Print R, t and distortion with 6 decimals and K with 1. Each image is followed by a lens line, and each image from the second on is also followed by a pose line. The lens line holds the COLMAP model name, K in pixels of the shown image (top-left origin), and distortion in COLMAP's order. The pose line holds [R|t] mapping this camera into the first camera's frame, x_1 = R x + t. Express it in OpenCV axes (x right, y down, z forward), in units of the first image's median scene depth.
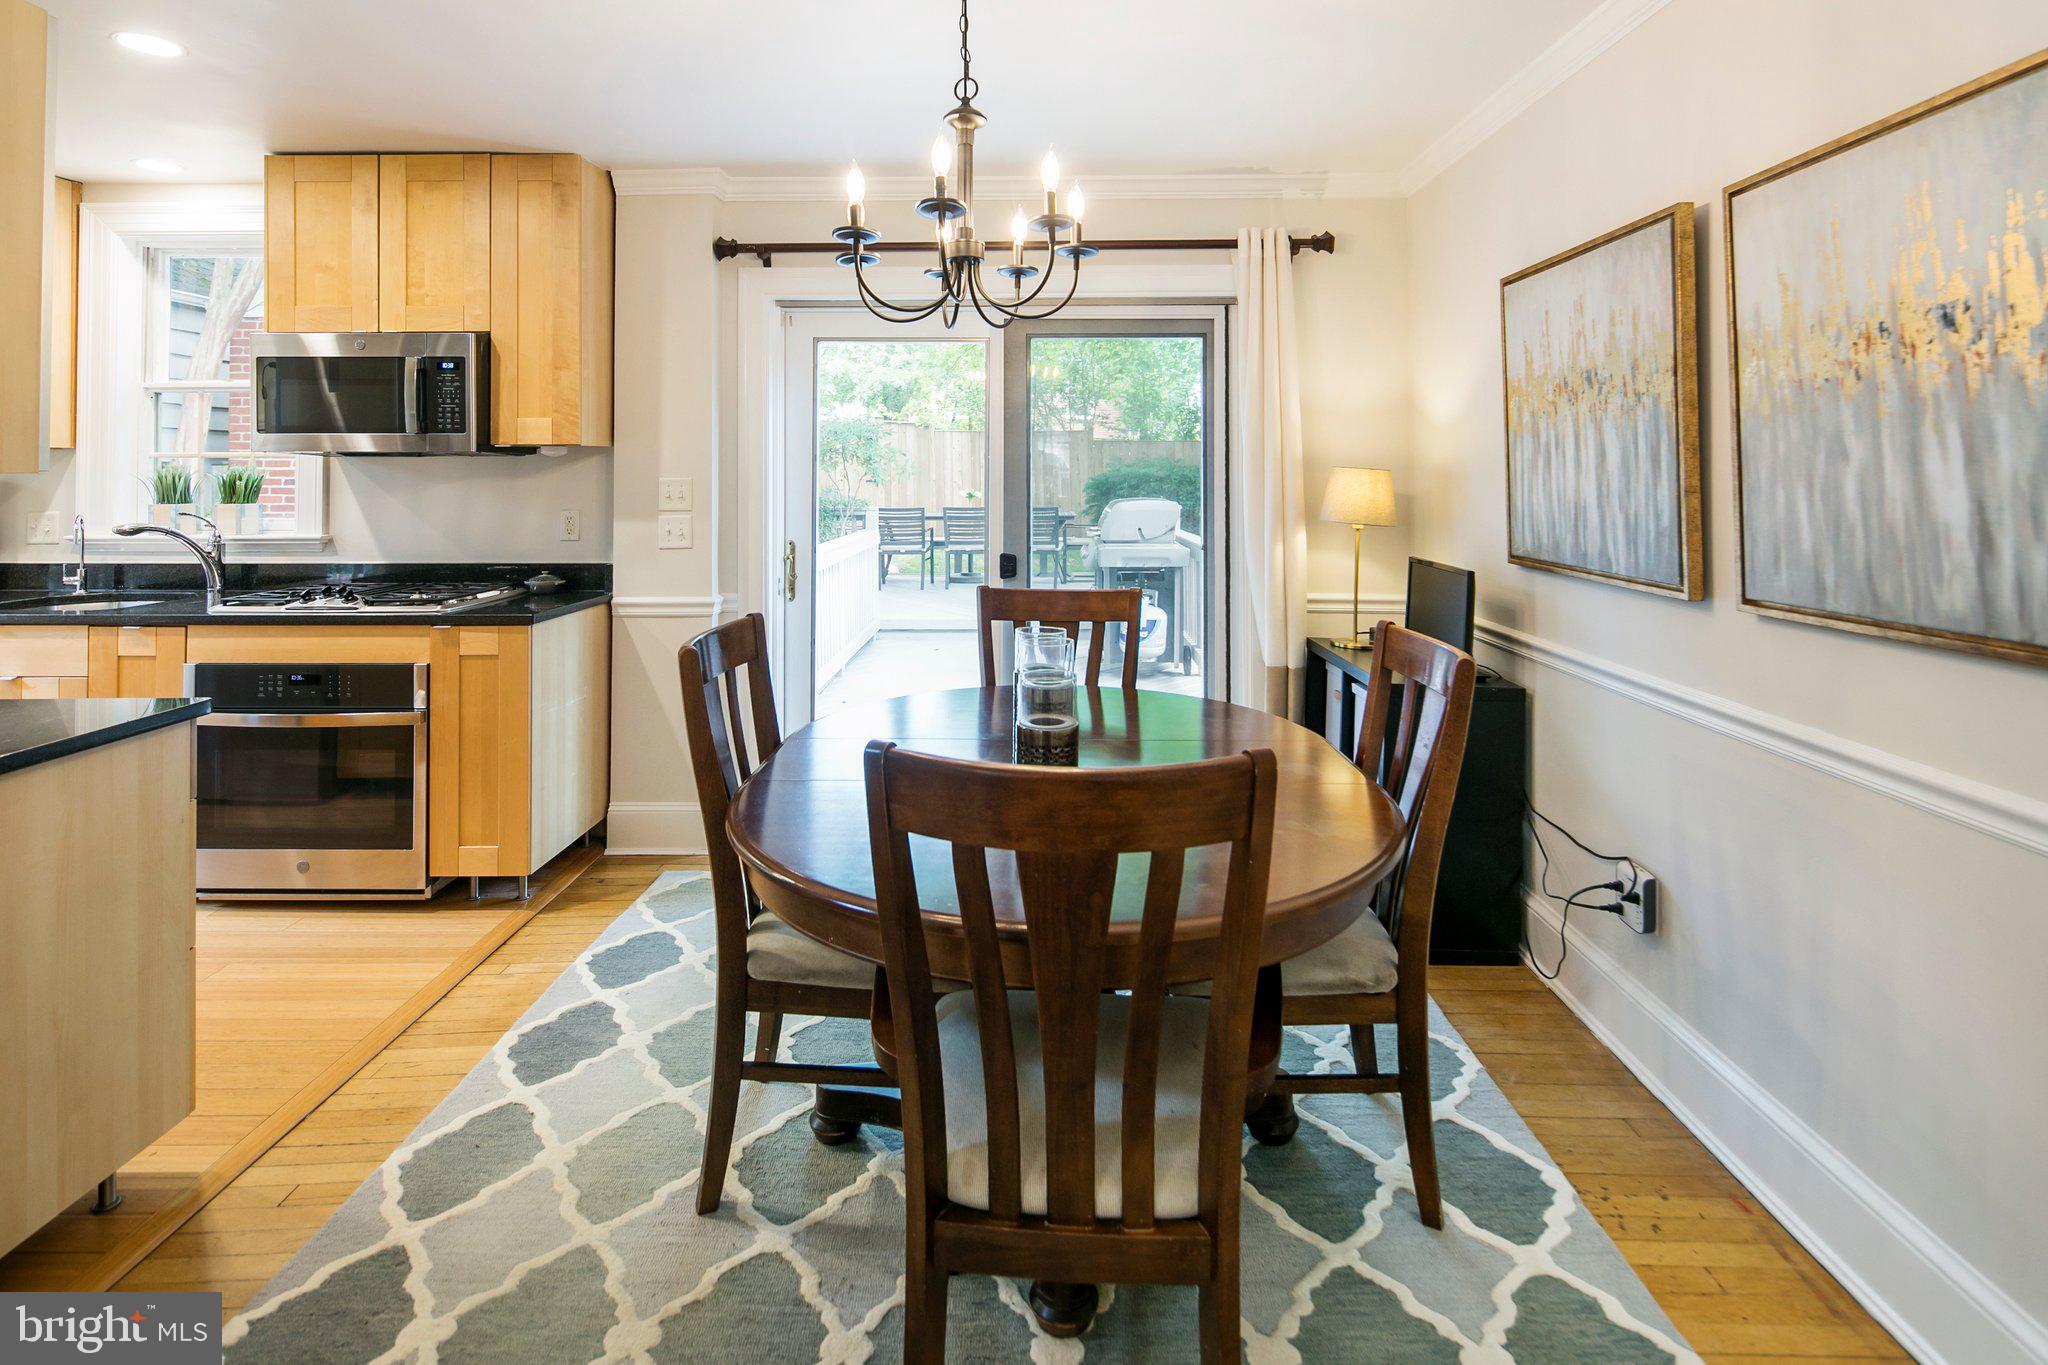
lens RADIAL K [[992.9, 0, 1017.4], [0, 992.9, 463.0], [0, 0, 1]] dist [0.003917, -0.005564]
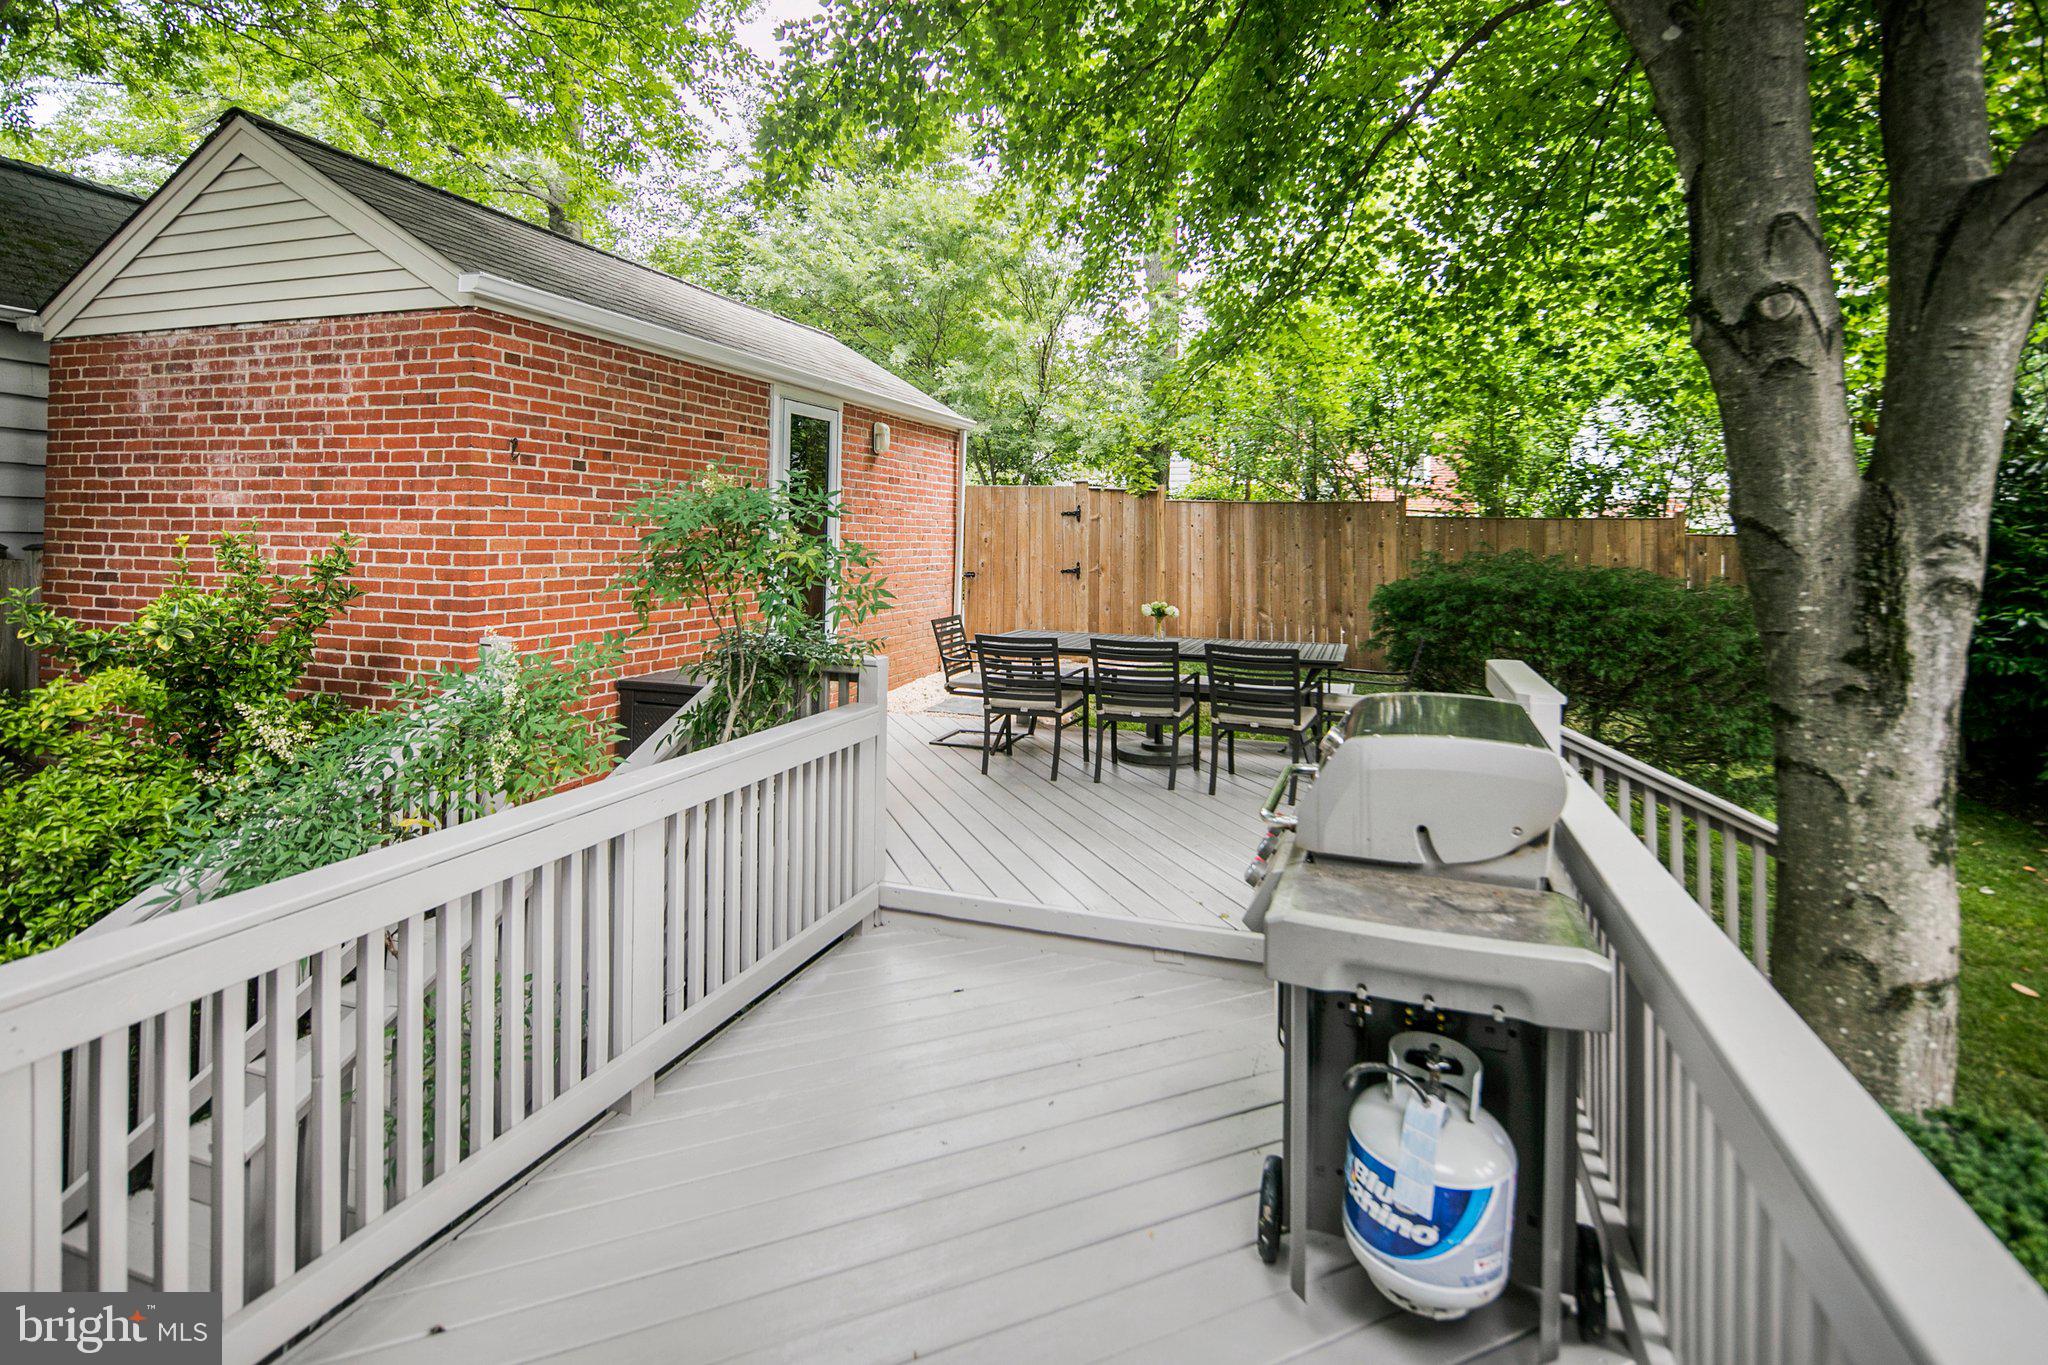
lens RADIAL K [[992.9, 0, 1019.9], [0, 992.9, 533.6], [0, 0, 1]] dist [0.003917, -0.005564]
pose [[0.946904, 0.013113, -0.321248, 0.045869], [-0.011835, 0.999912, 0.005930, -0.012528], [0.321298, -0.001814, 0.946976, 0.296140]]
